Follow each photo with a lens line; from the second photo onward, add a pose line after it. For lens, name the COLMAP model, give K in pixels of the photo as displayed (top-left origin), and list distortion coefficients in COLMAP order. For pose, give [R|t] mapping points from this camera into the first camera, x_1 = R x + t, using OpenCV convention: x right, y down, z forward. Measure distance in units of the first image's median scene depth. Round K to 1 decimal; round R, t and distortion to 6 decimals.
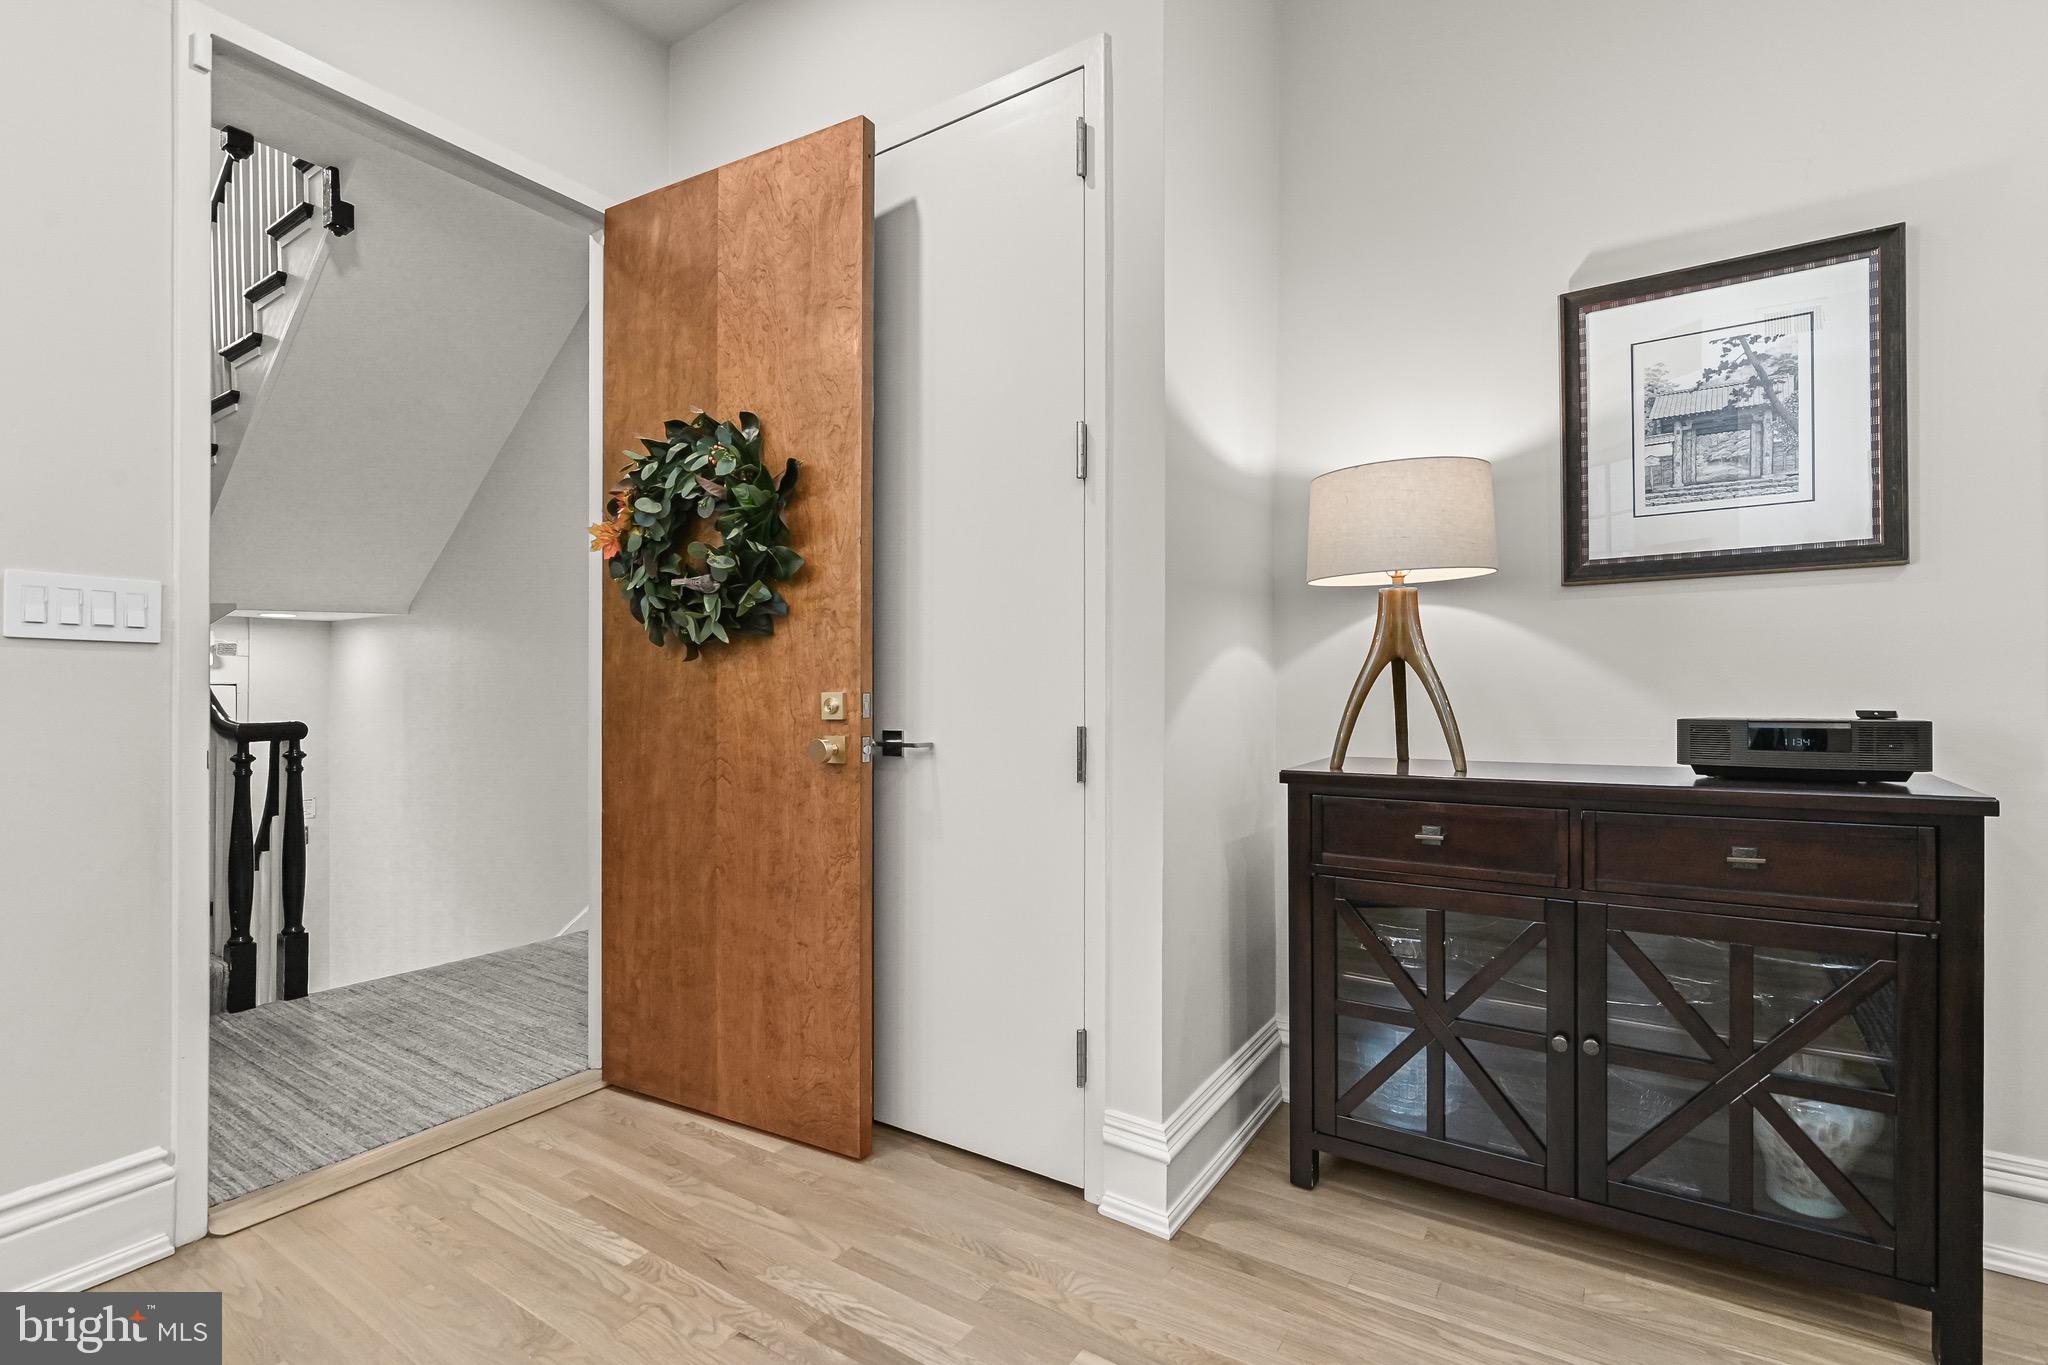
lens RADIAL K [[933.5, 0, 1009.2], [0, 933.5, 693.0], [0, 0, 1]] dist [-0.005931, 0.001161]
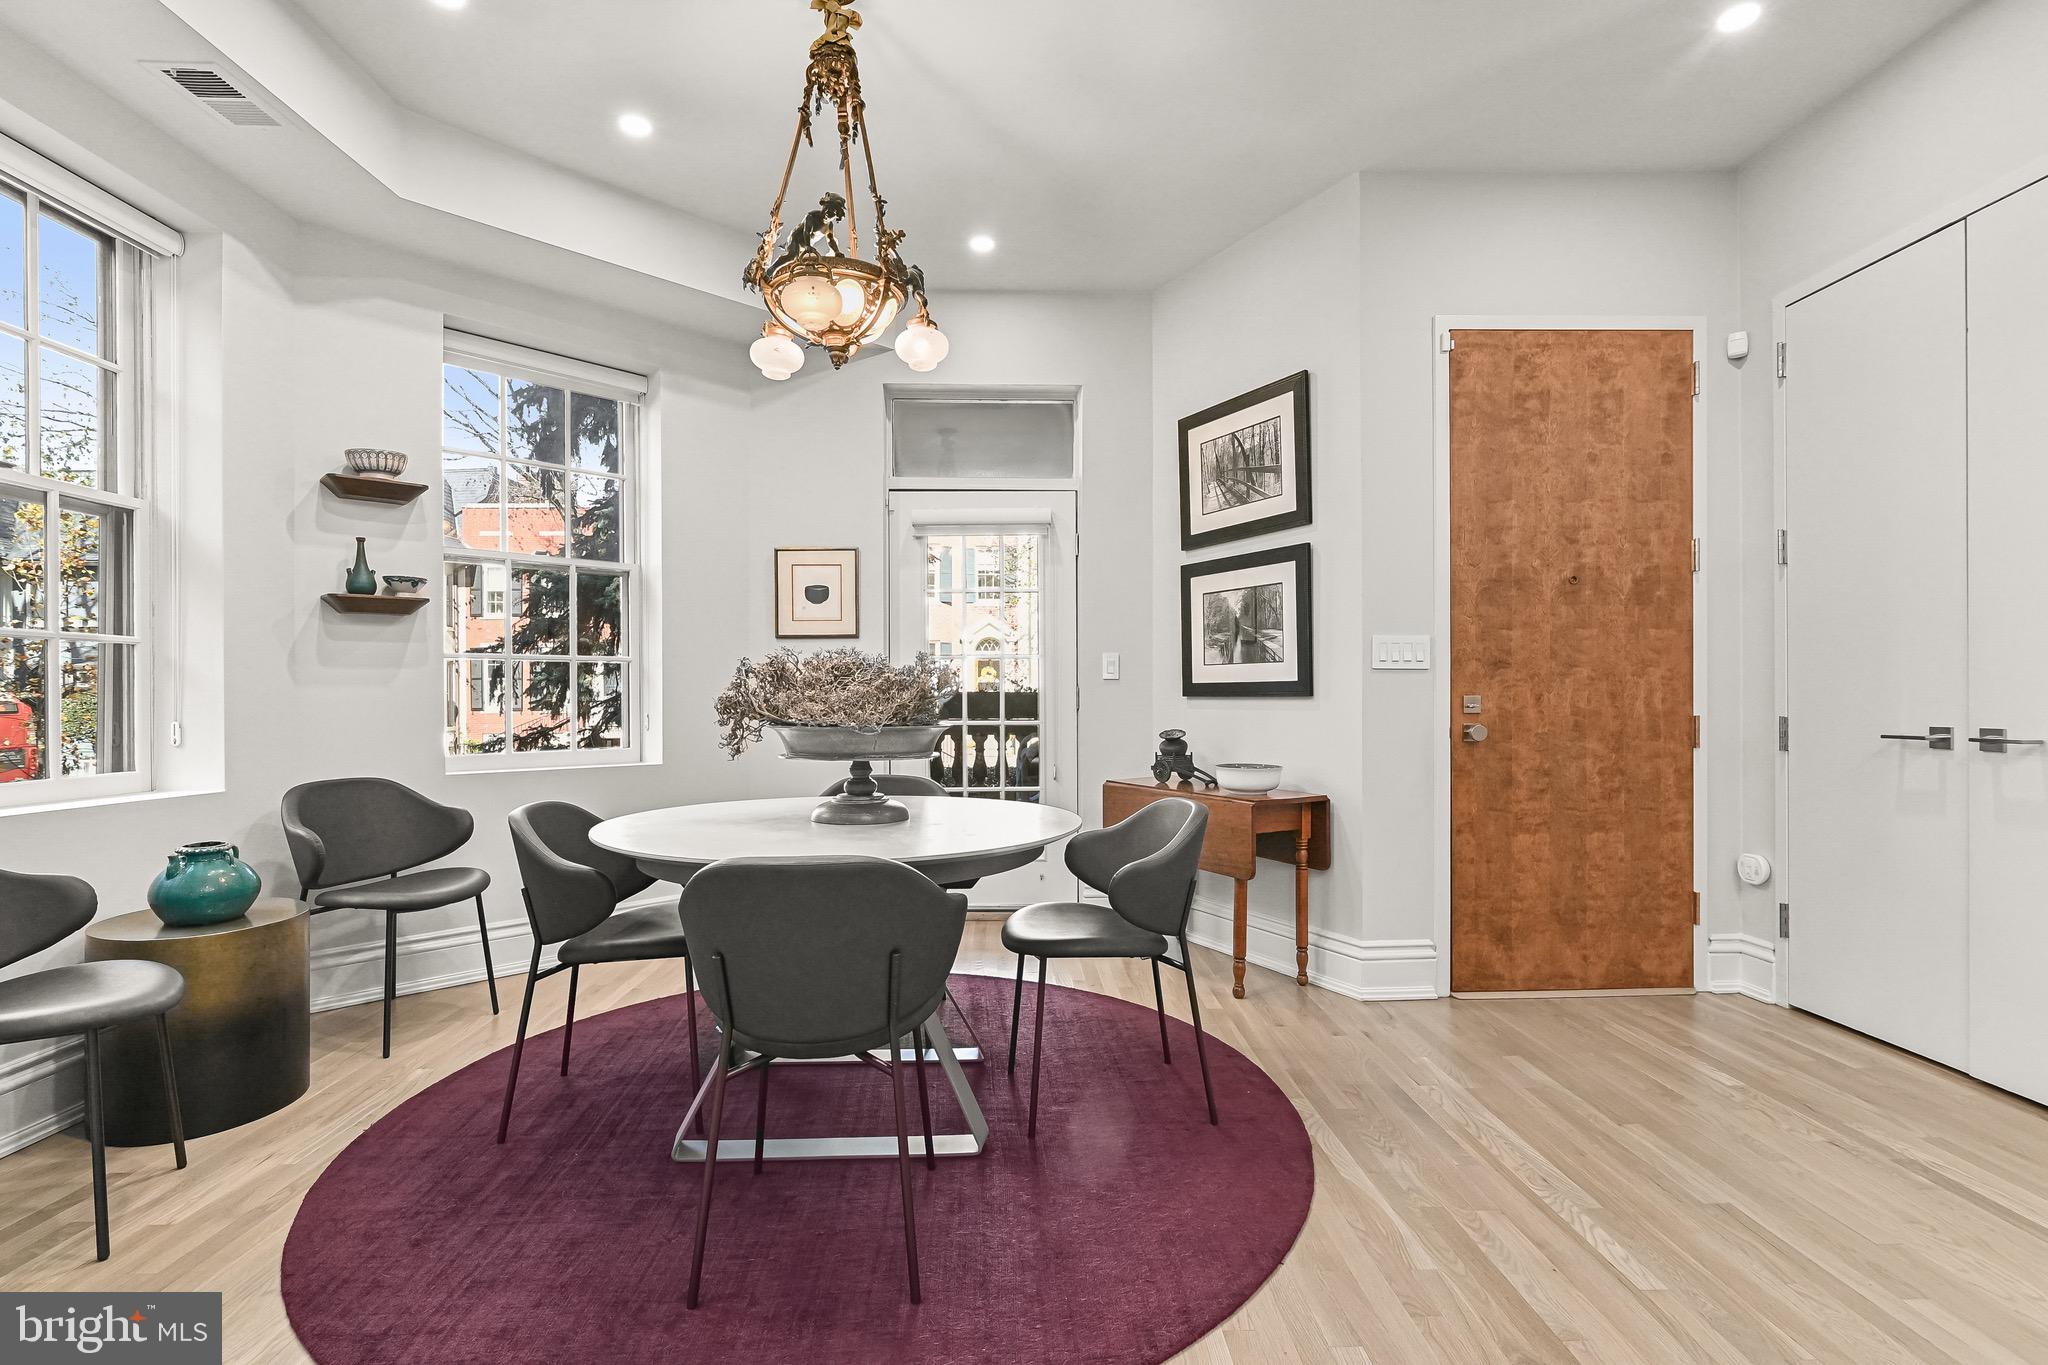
lens RADIAL K [[933.5, 0, 1016.2], [0, 933.5, 706.3], [0, 0, 1]] dist [-0.005931, 0.001161]
pose [[0.577274, 0.011543, -0.816469, 0.151338], [-0.008213, 0.999932, 0.008330, 0.010706], [0.816509, 0.001897, 0.577329, -0.876838]]
